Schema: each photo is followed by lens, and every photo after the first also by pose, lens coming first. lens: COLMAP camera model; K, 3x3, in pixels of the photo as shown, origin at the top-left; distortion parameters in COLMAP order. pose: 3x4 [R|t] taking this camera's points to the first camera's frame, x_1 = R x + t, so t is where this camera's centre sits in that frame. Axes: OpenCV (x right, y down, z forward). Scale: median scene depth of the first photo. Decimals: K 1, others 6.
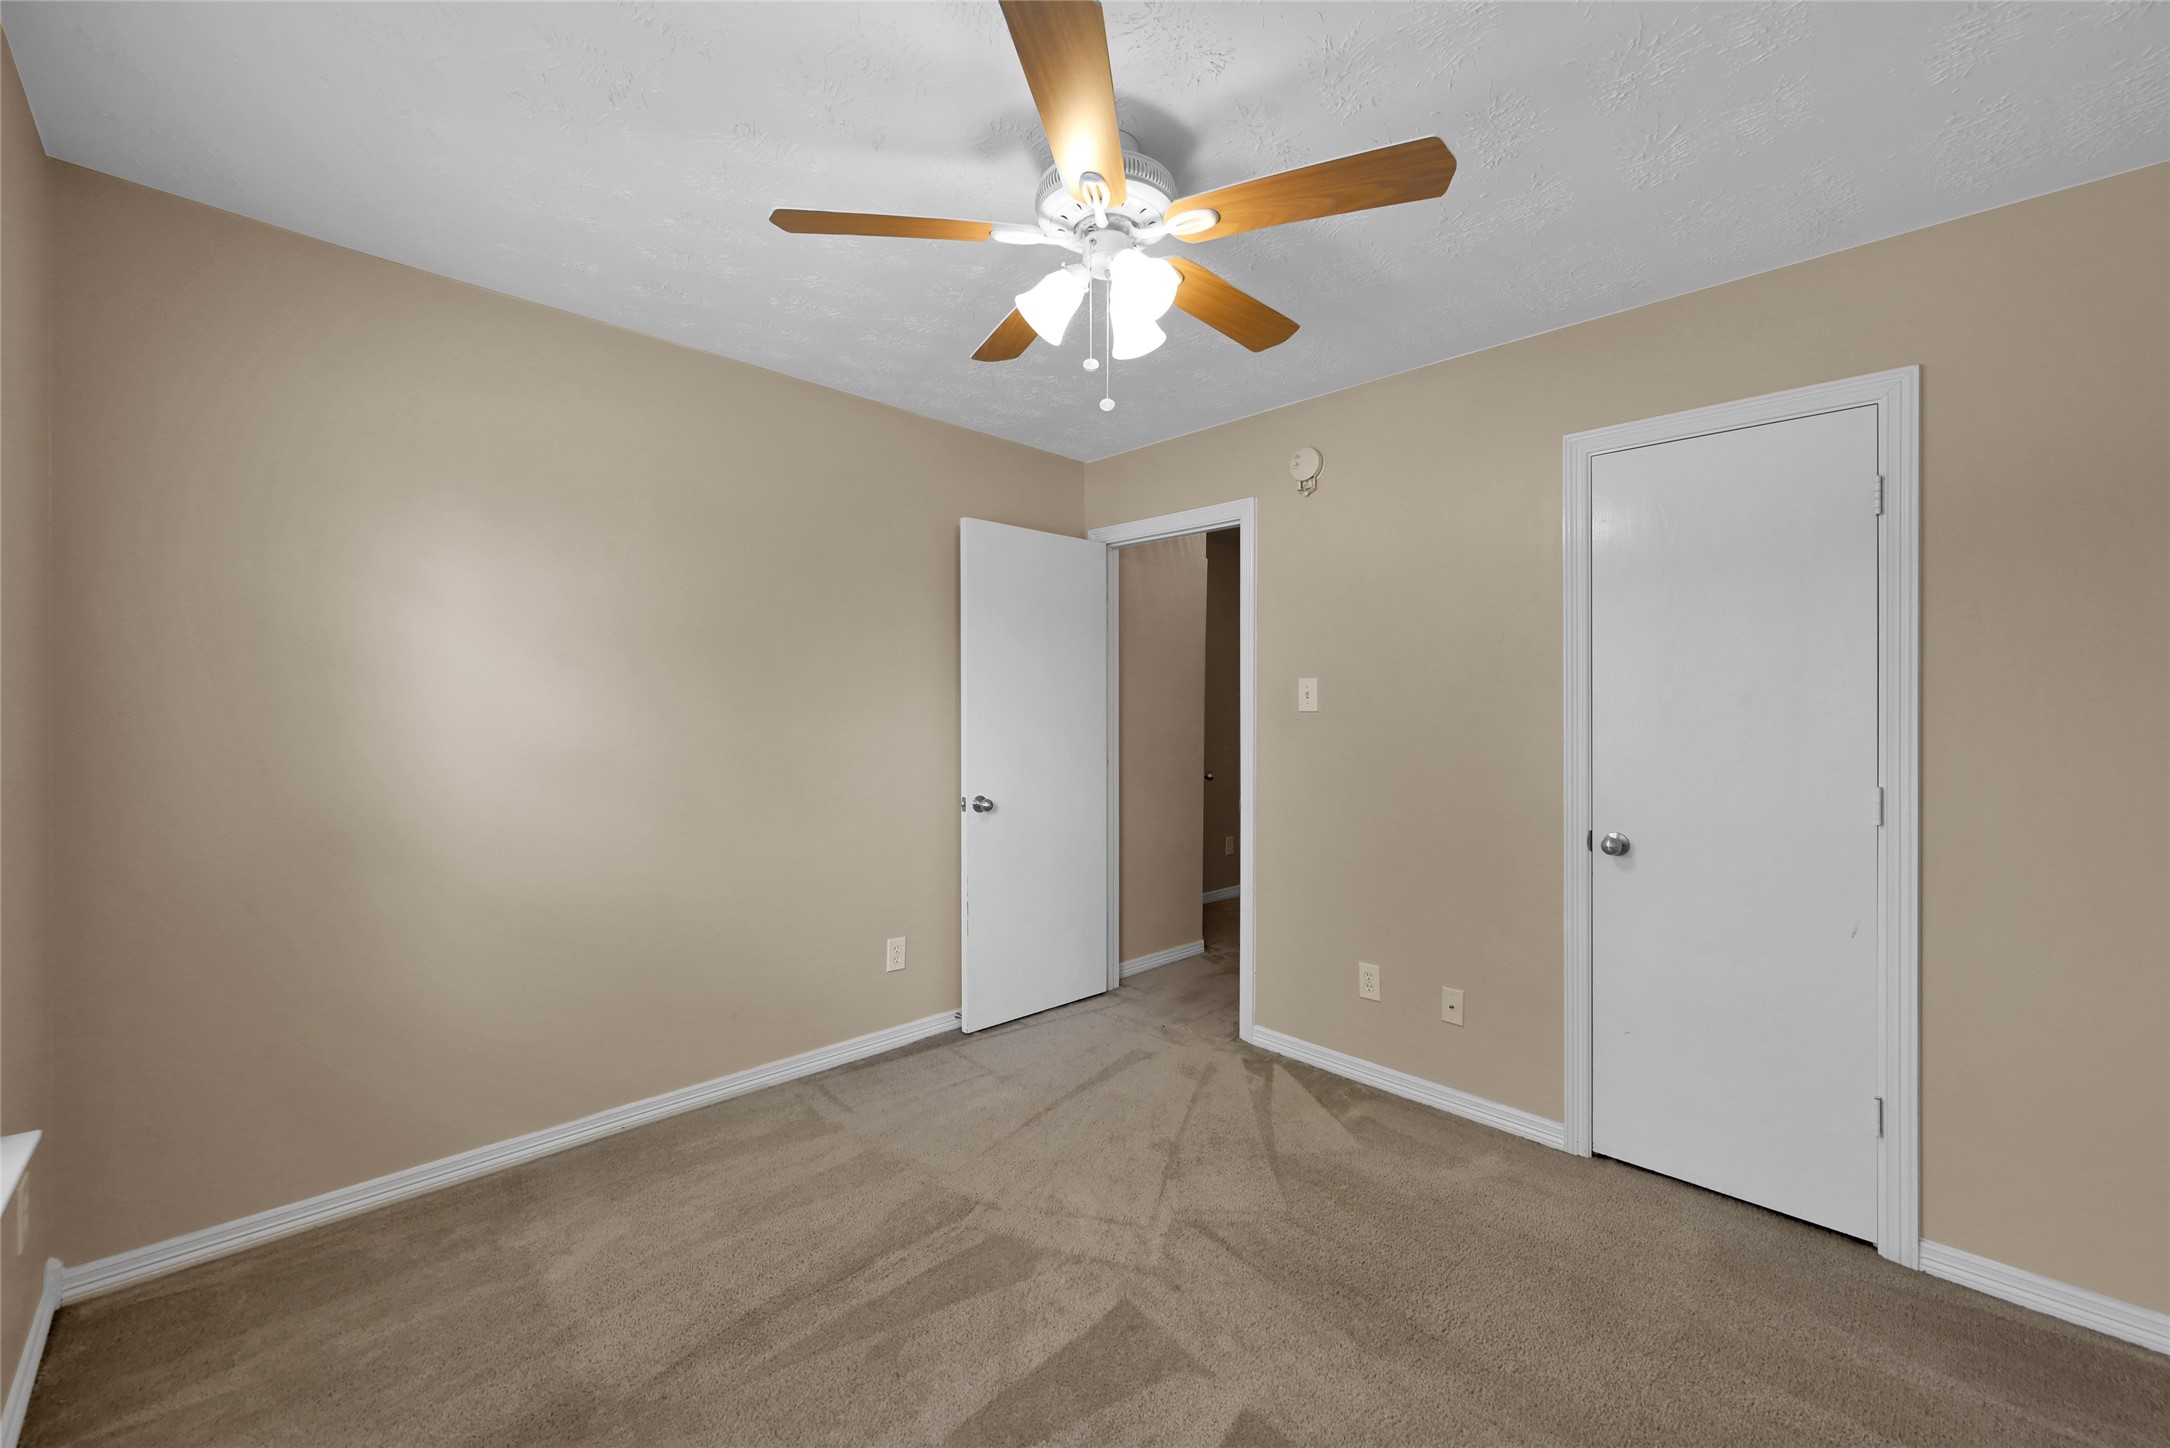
lens RADIAL K [[858.7, 0, 1085.8], [0, 858.7, 714.5], [0, 0, 1]] dist [-0.006141, 0.001362]
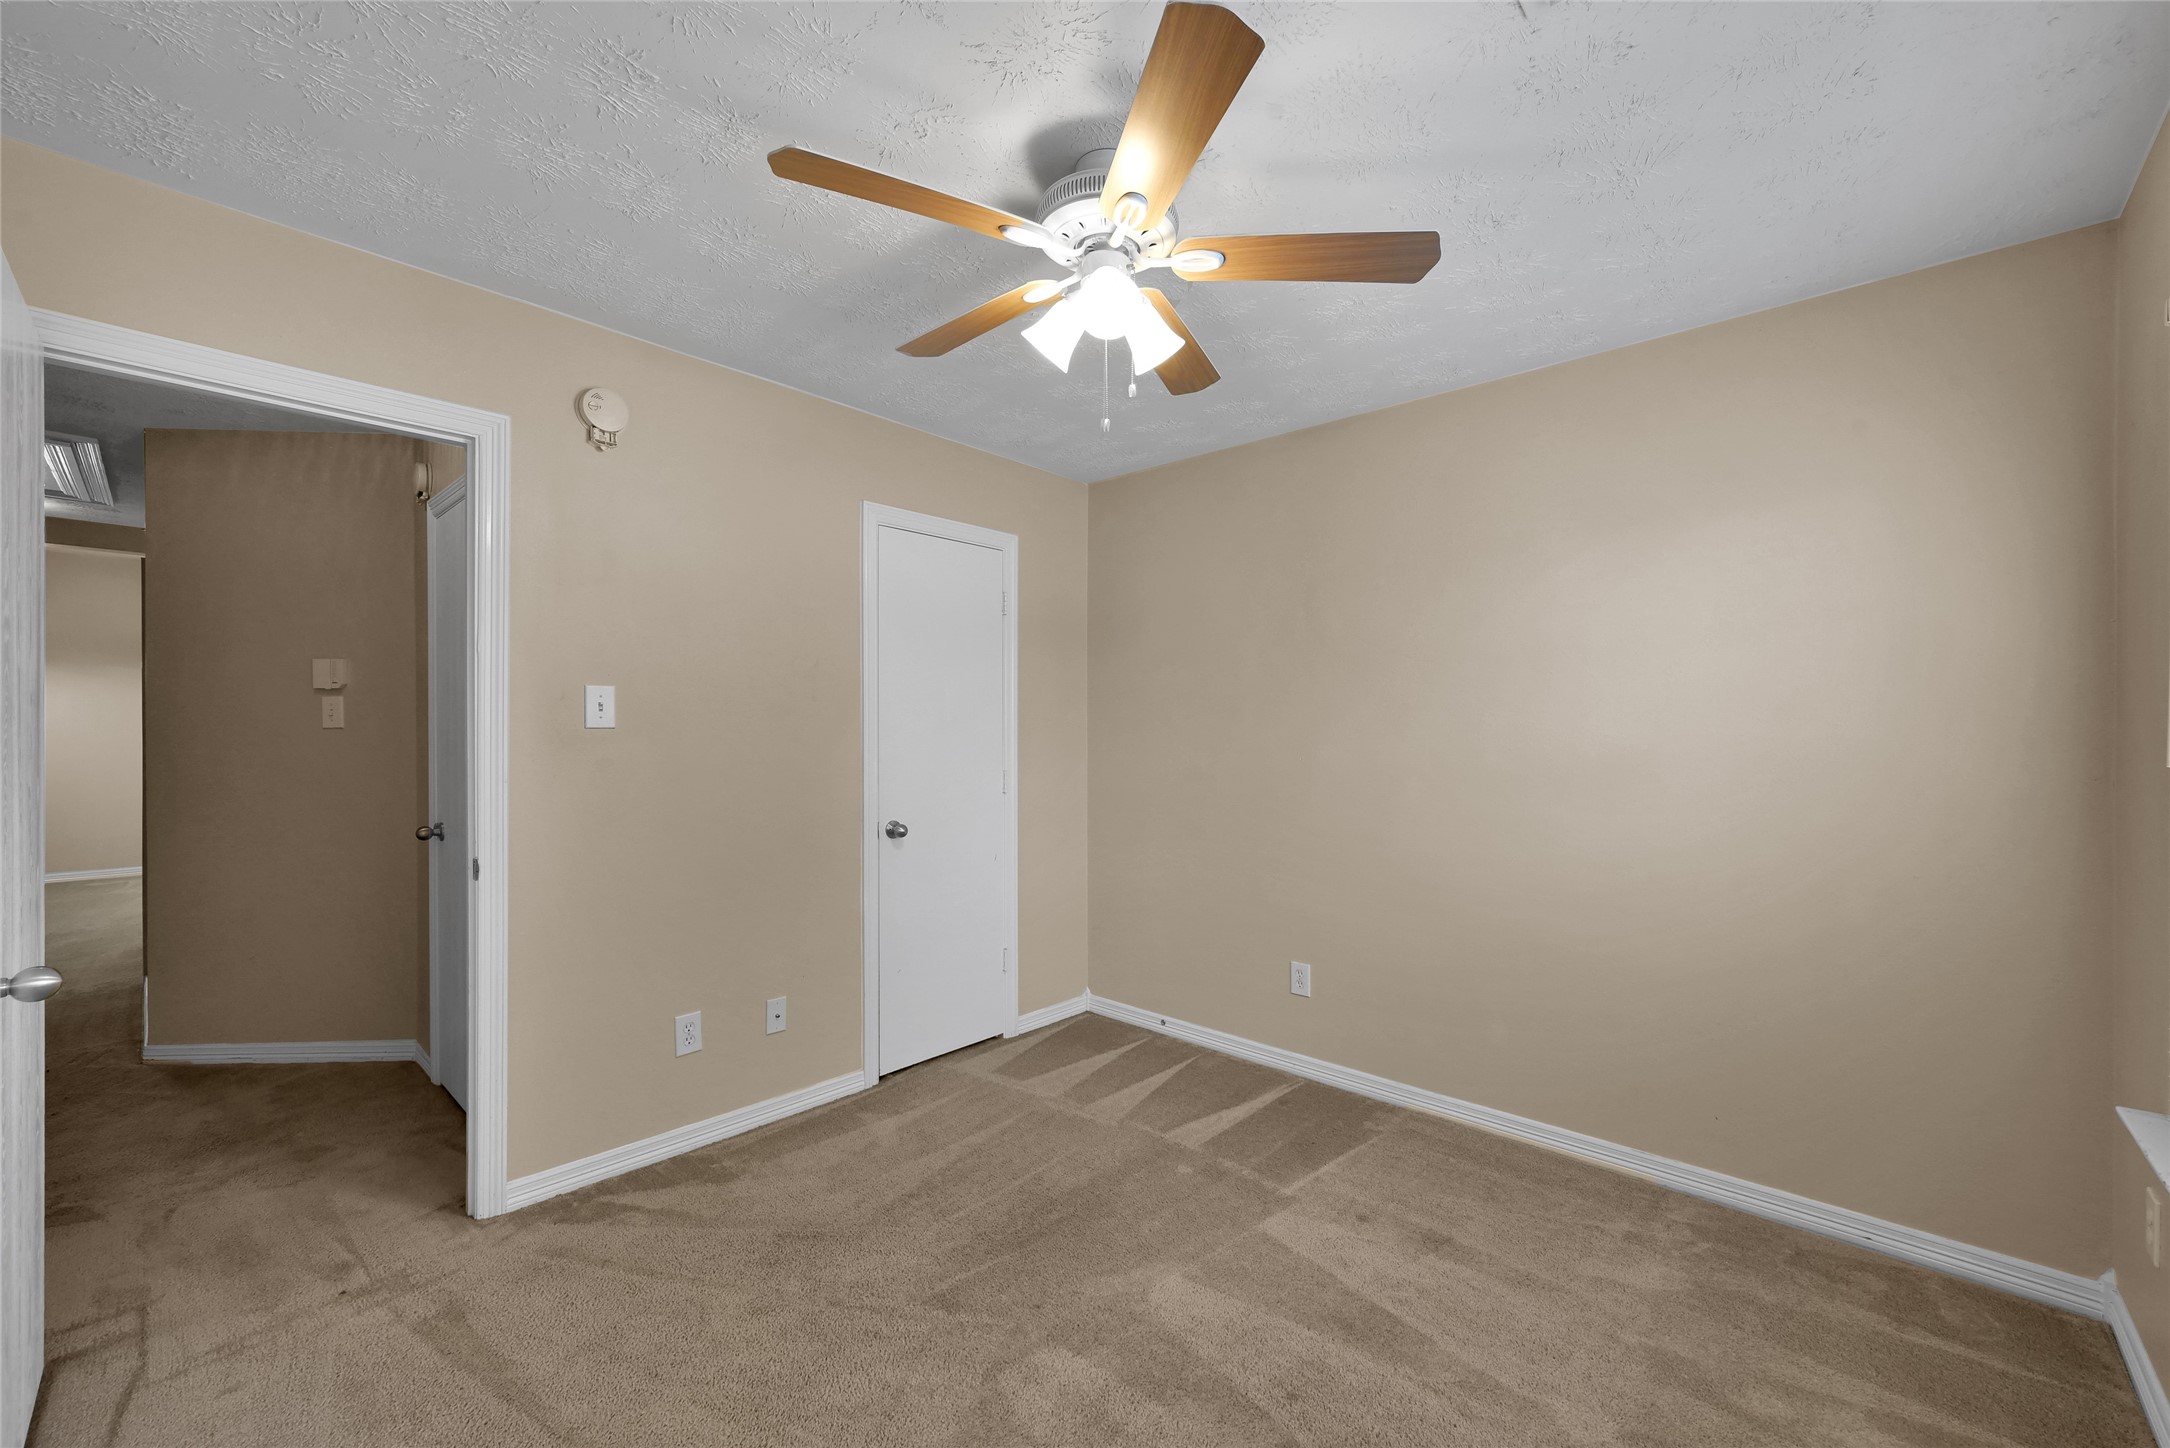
lens RADIAL K [[858.7, 0, 1086.3], [0, 858.7, 724.8], [0, 0, 1]] dist [-0.006141, 0.001362]
pose [[-0.054696, 0.001174, 0.998502, -0.573106], [0.003995, 0.999992, -0.000957, -0.004001], [-0.998495, 0.003937, -0.054700, 0.638275]]
